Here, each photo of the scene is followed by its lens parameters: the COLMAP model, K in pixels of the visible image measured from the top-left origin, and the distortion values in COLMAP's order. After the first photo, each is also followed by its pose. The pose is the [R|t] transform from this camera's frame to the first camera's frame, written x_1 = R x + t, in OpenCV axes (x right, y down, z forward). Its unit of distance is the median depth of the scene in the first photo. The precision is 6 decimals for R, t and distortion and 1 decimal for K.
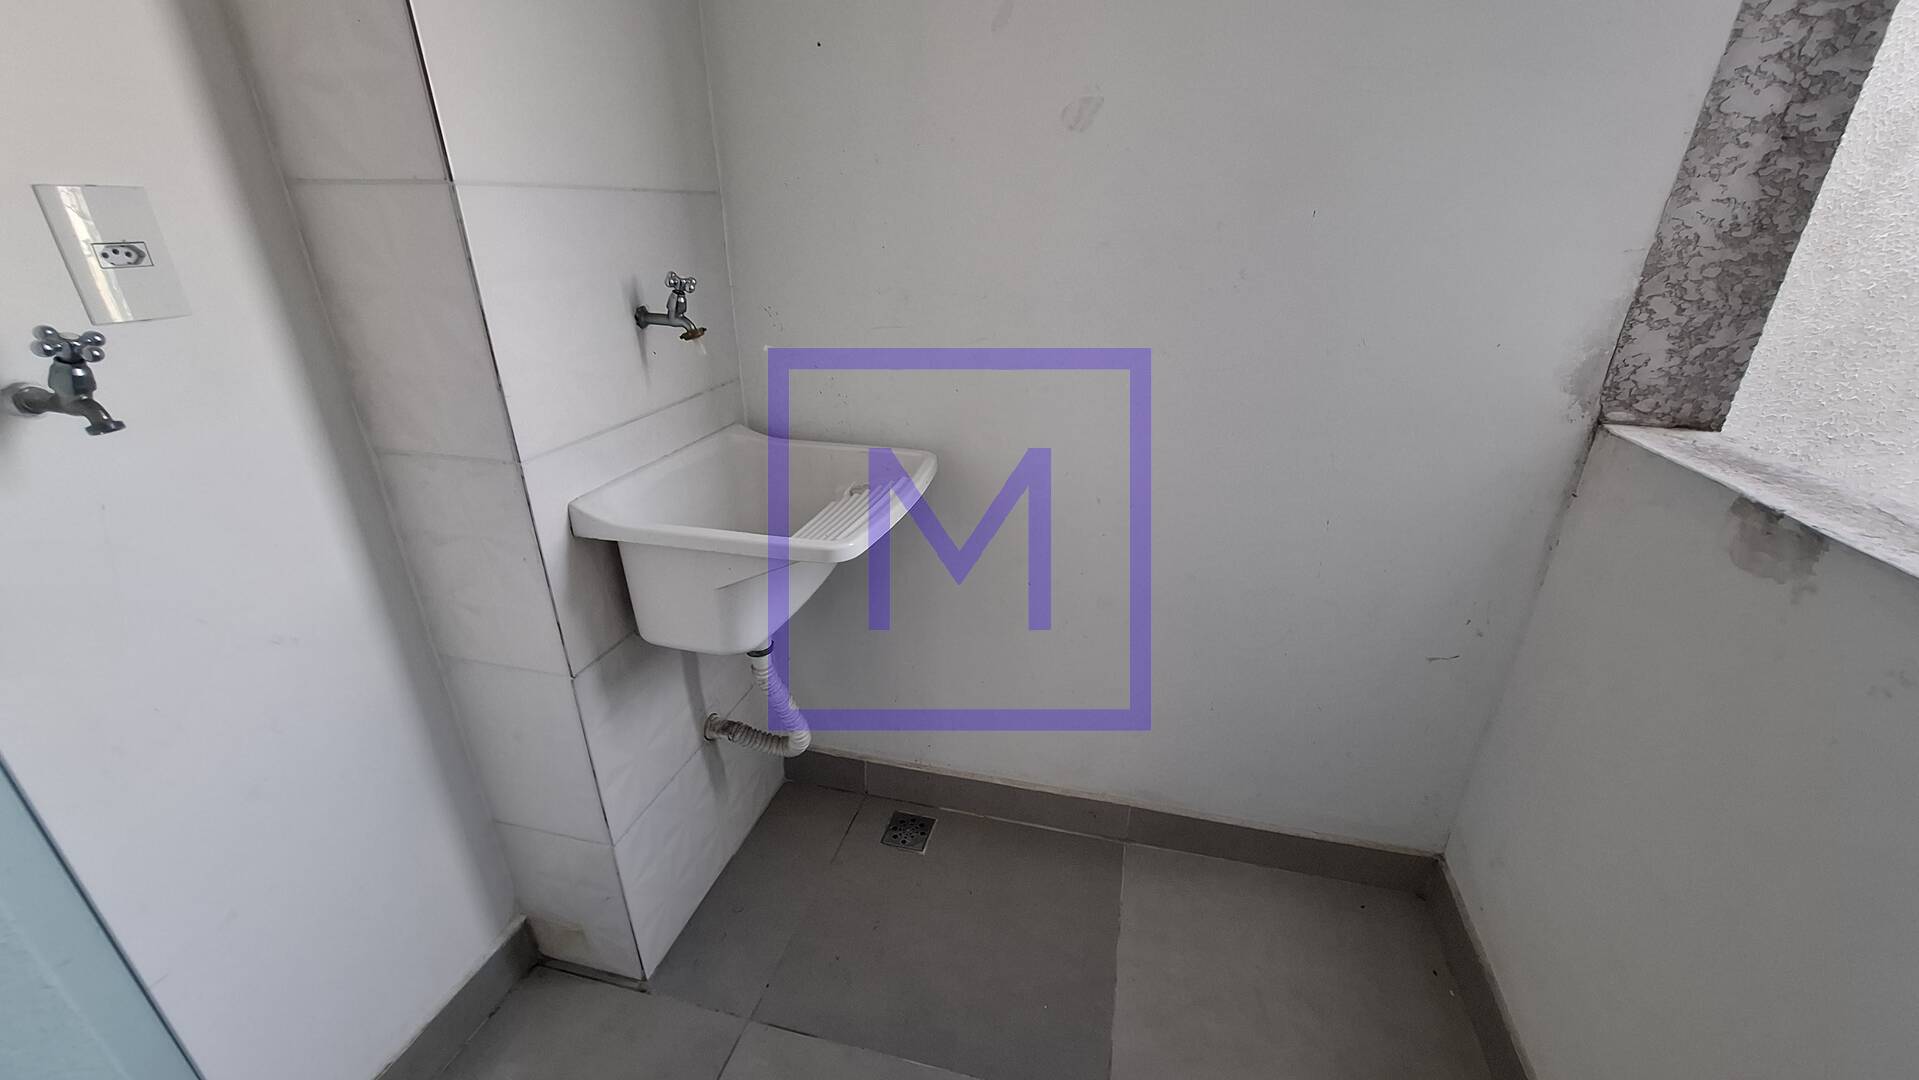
lens RADIAL K [[761.9, 0, 967.4], [0, 761.9, 540.5], [0, 0, 1]] dist [-0.001850, 0.000663]
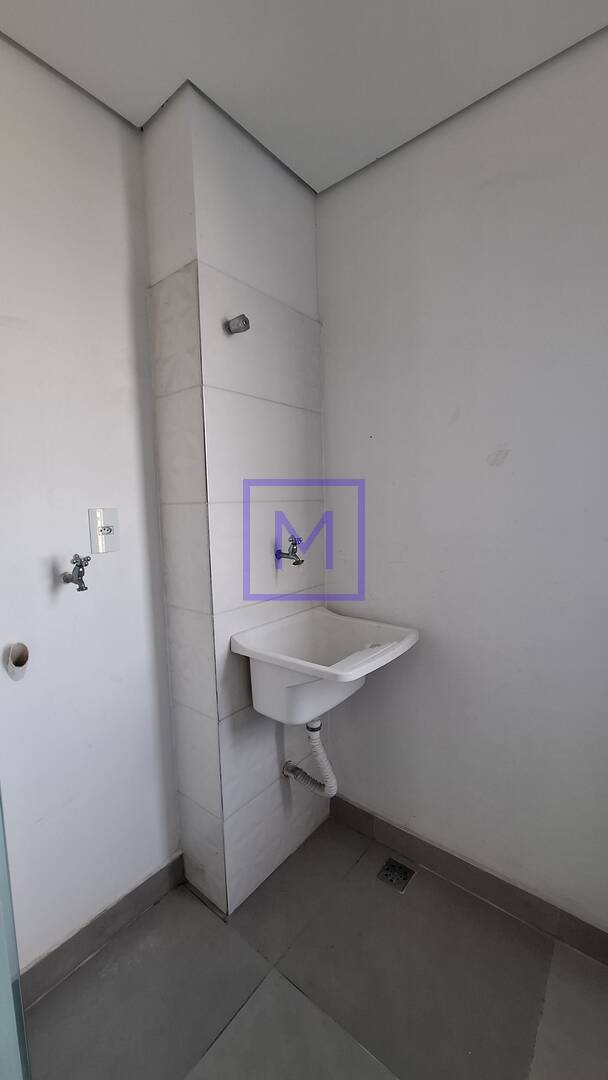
lens RADIAL K [[428.8, 0, 303.5], [0, 428.8, 543.1], [0, 0, 1]] dist [-0.001850, 0.000663]
pose [[0.904923, 0.013650, -0.425357, 0.157543], [-0.141666, 0.952146, -0.270830, 0.001800], [0.401305, 0.305339, 0.863552, -0.052341]]
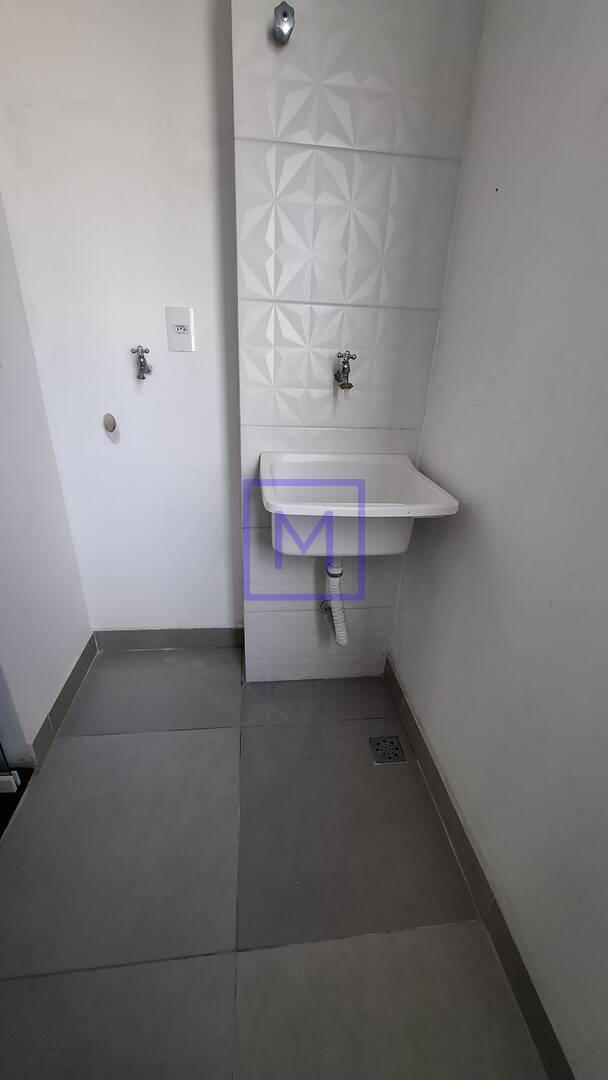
lens RADIAL K [[441.0, 0, 304.0], [0, 441.0, 540.0], [0, 0, 1]] dist [-0.000451, 0.000207]
pose [[0.356658, 0.398611, -0.844929, 0.572316], [-0.408799, 0.879814, 0.242509, -0.154630], [0.840047, 0.258913, 0.476744, 0.484583]]
